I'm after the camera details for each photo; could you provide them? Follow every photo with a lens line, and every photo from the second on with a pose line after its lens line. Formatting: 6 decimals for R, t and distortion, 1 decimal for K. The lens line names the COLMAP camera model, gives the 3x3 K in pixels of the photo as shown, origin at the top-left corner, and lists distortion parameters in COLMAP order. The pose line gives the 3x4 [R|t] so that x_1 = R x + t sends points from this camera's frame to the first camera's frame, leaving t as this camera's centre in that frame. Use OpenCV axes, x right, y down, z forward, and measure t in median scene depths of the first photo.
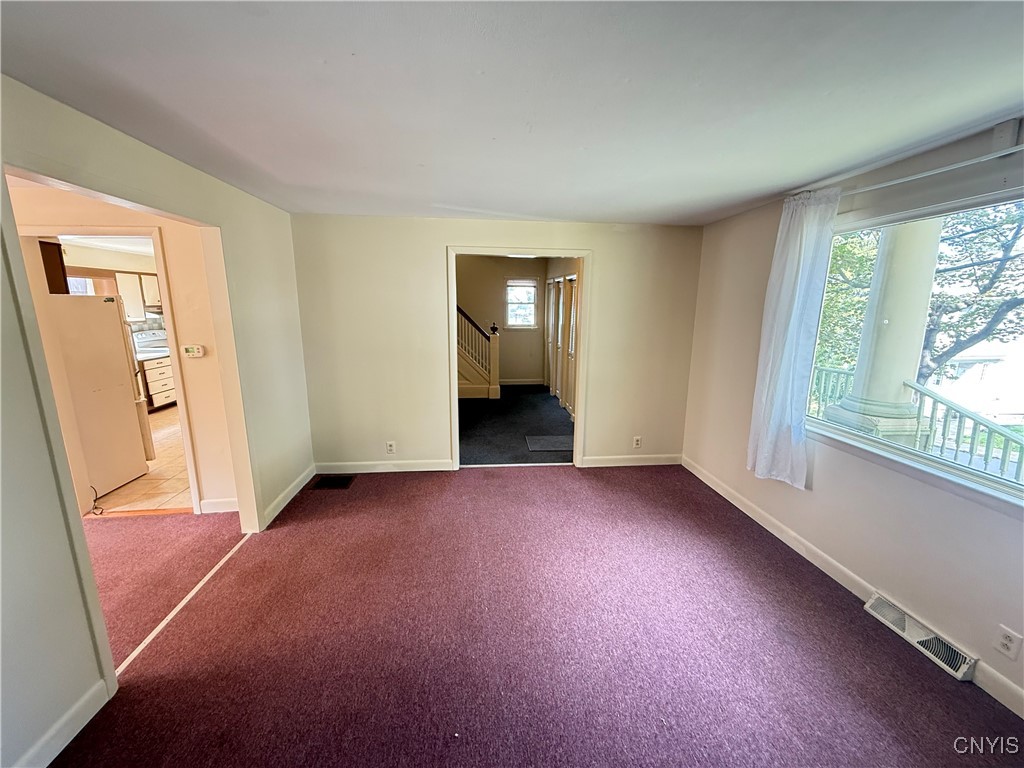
lens RADIAL K [[408.8, 0, 514.4], [0, 408.8, 382.0], [0, 0, 1]] dist [-0.003392, 0.000621]
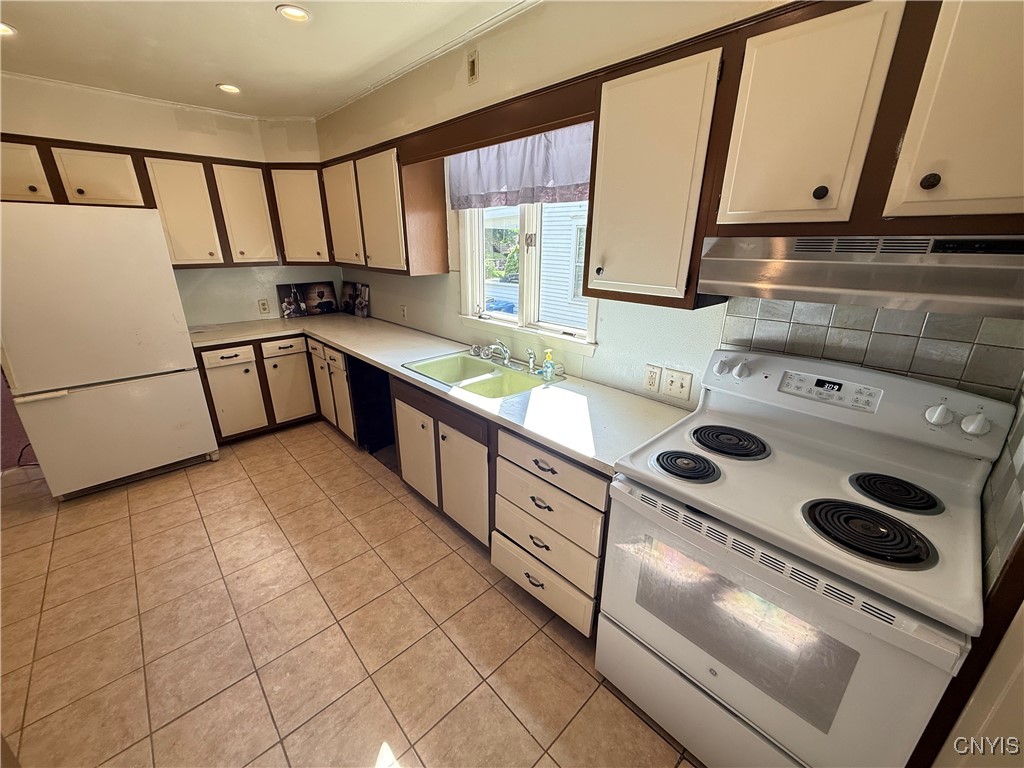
lens RADIAL K [[408.8, 0, 510.6], [0, 408.8, 384.1], [0, 0, 1]] dist [-0.003392, 0.000621]
pose [[-0.786963, 0.195461, -0.585222, -0.710181], [-0.130405, 0.874378, 0.467395, -0.202685], [0.603063, 0.444138, -0.662613, 1.118989]]
